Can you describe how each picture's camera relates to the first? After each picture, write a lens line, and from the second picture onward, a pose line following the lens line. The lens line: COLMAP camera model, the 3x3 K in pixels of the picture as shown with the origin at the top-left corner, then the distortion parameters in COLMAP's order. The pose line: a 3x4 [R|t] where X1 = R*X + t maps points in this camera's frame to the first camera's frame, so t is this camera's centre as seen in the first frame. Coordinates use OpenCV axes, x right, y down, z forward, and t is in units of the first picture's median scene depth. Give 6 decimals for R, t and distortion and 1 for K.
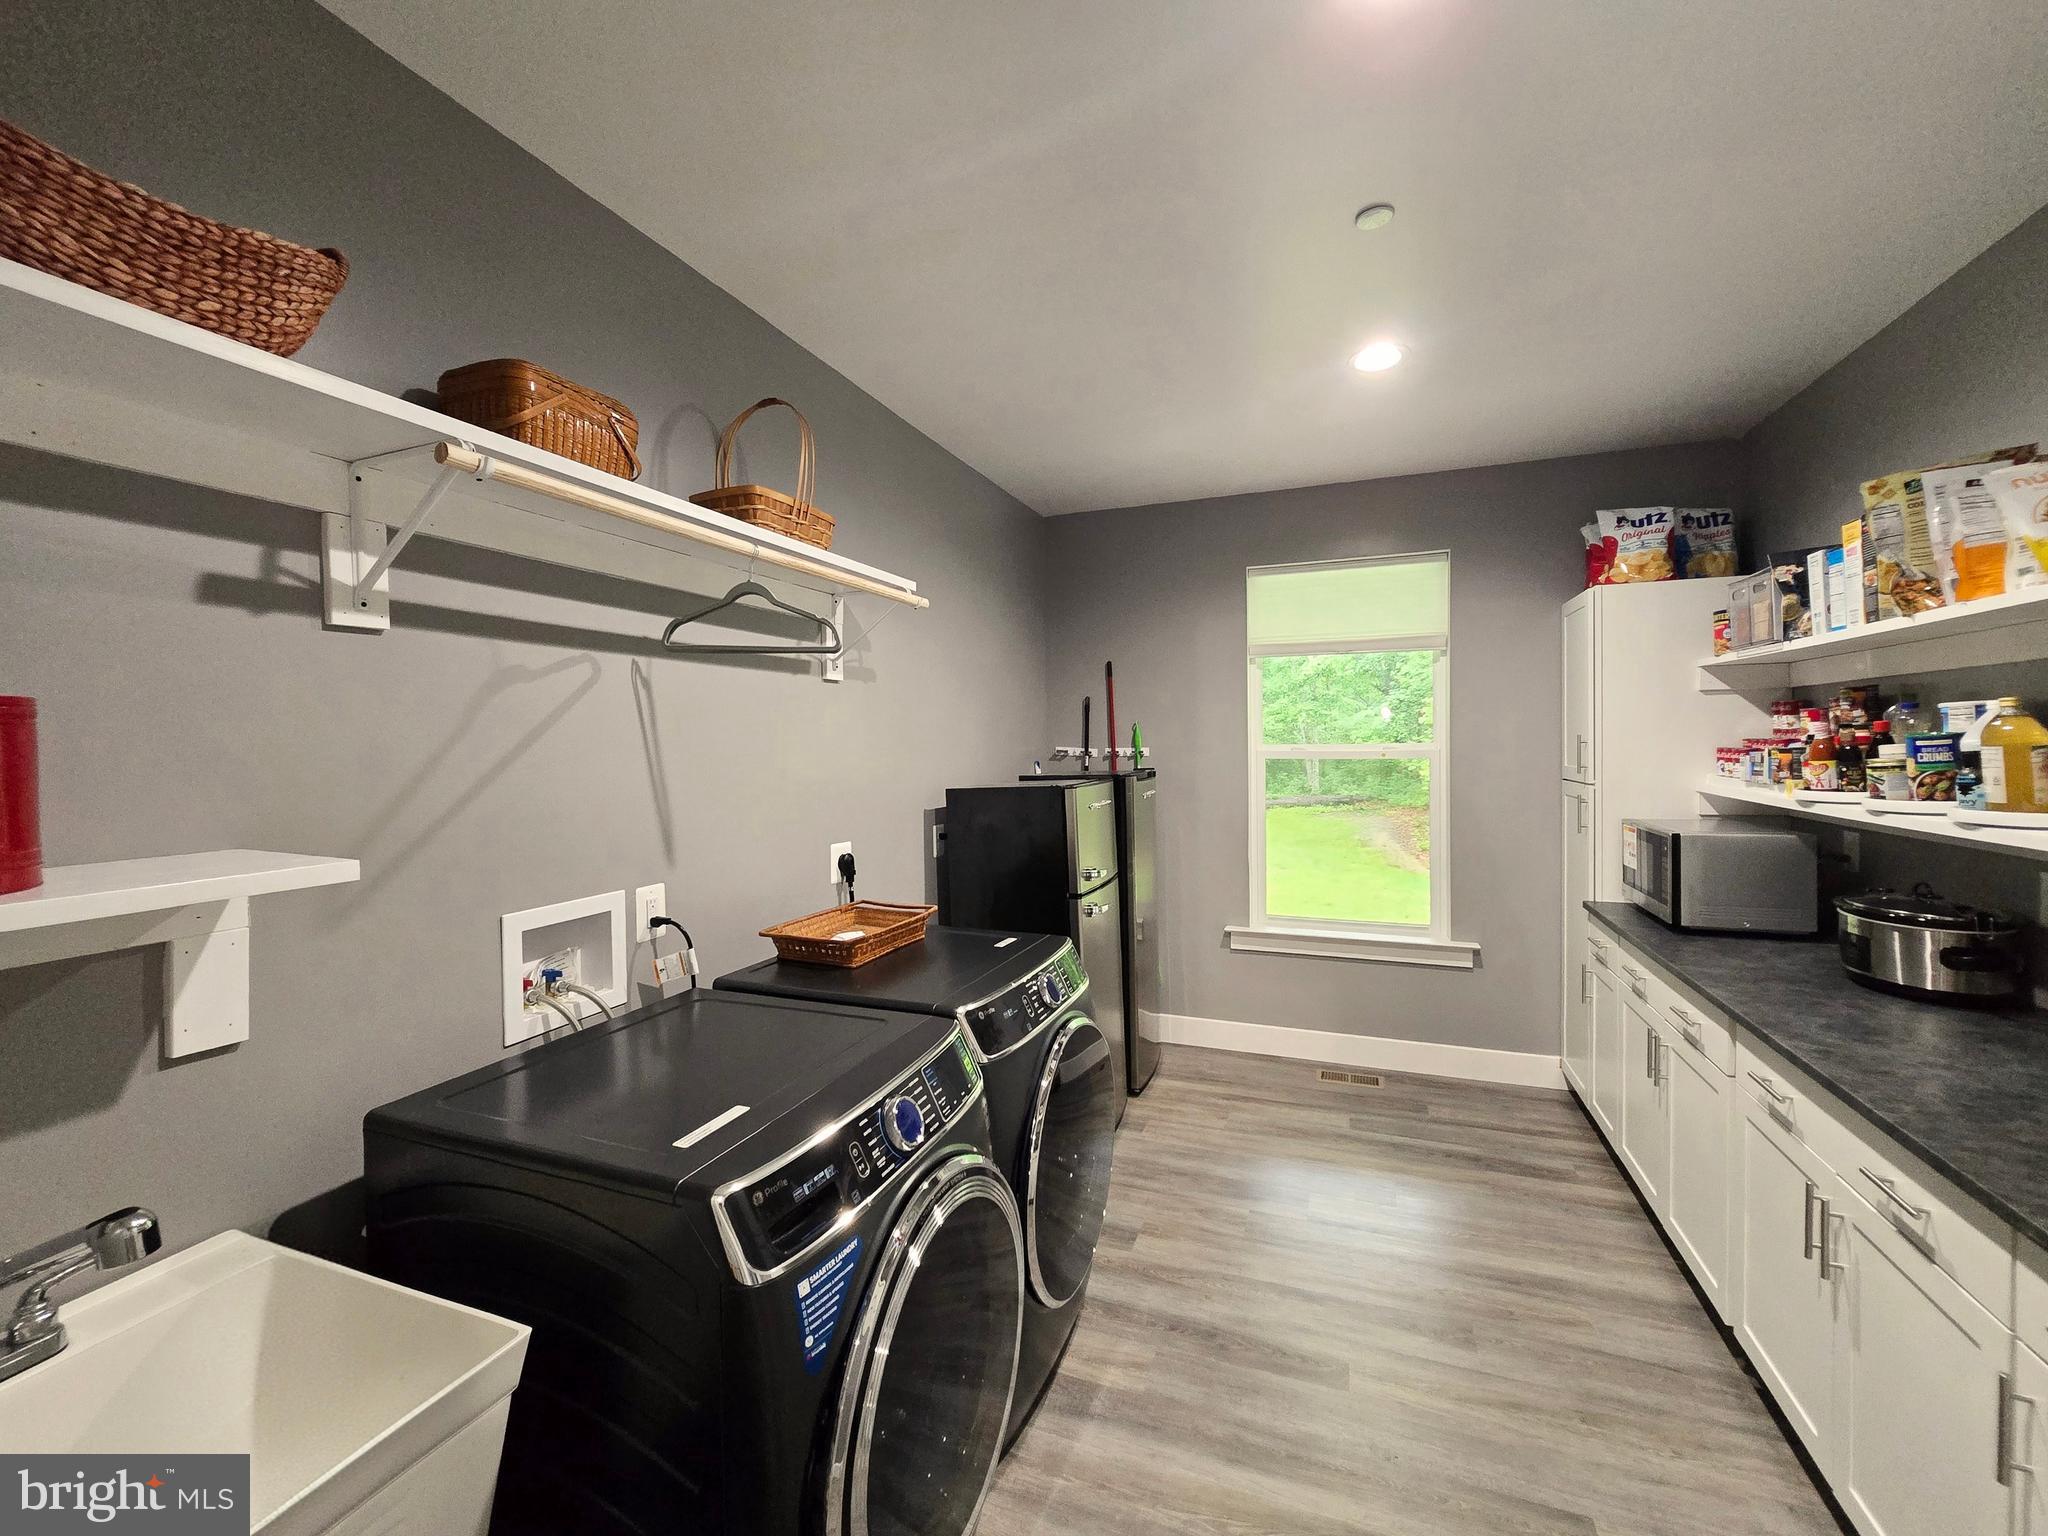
lens RADIAL K [[840.1, 0, 1027.0], [0, 840.1, 765.1], [0, 0, 1]] dist [-0.005517, 0.000951]
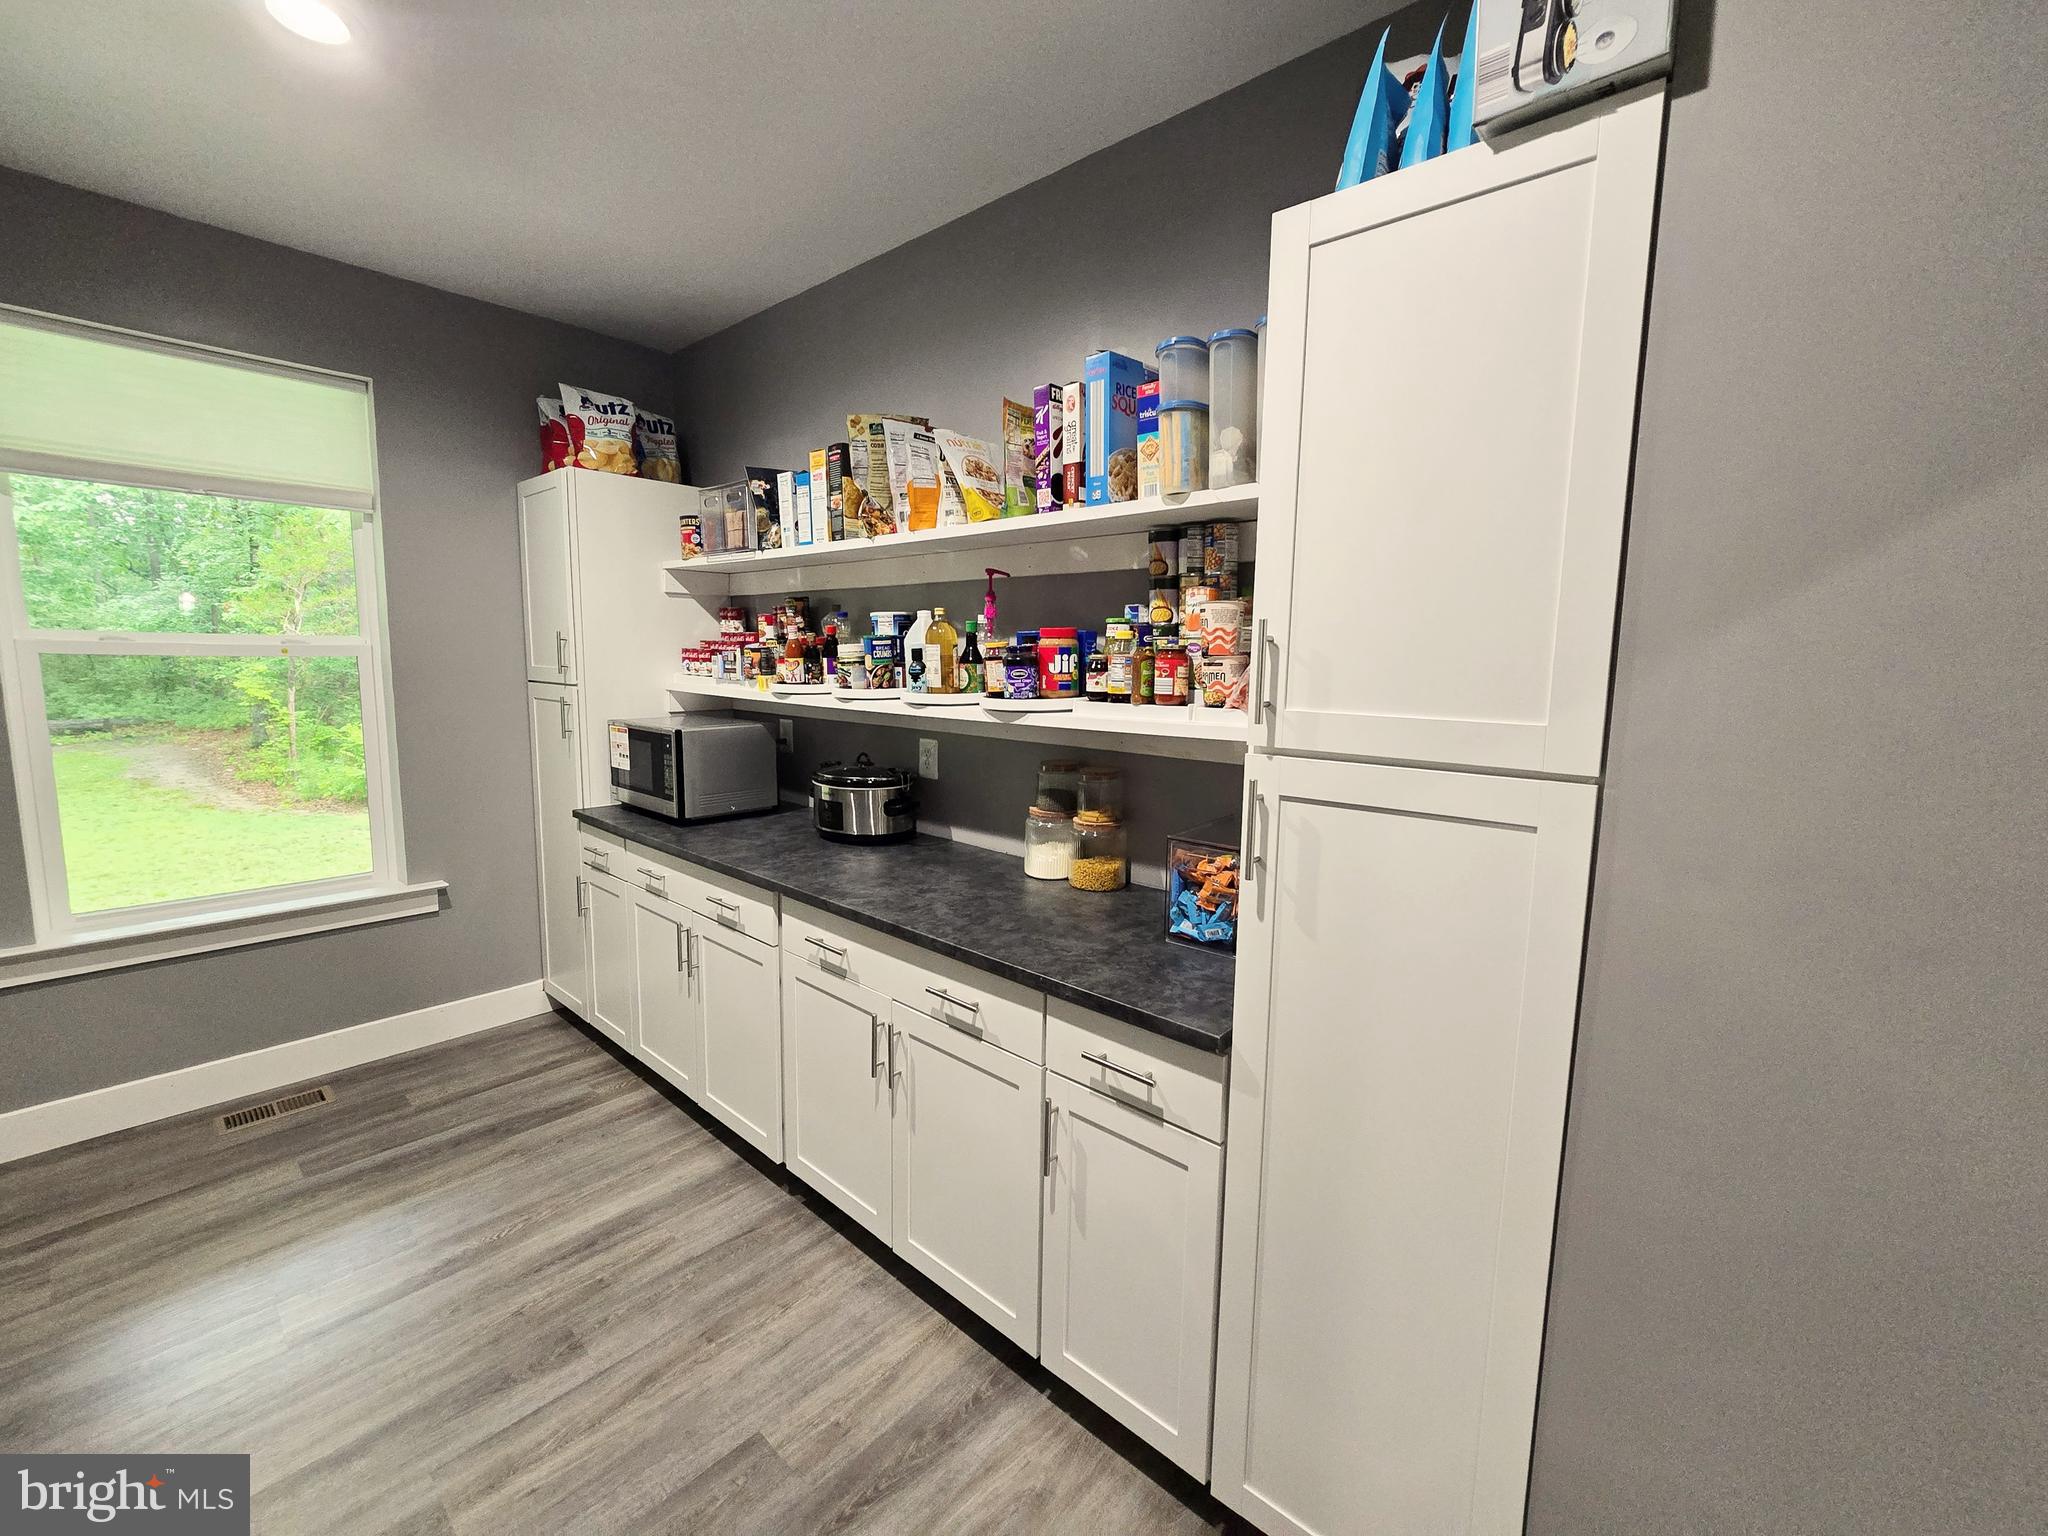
lens RADIAL K [[840.1, 0, 1017.7], [0, 840.1, 754.8], [0, 0, 1]] dist [-0.005517, 0.000951]
pose [[0.354484, -0.091960, 0.930529, -0.033728], [0.004080, 0.995295, 0.096806, 0.015344], [-0.935053, -0.030520, 0.353192, 0.261455]]
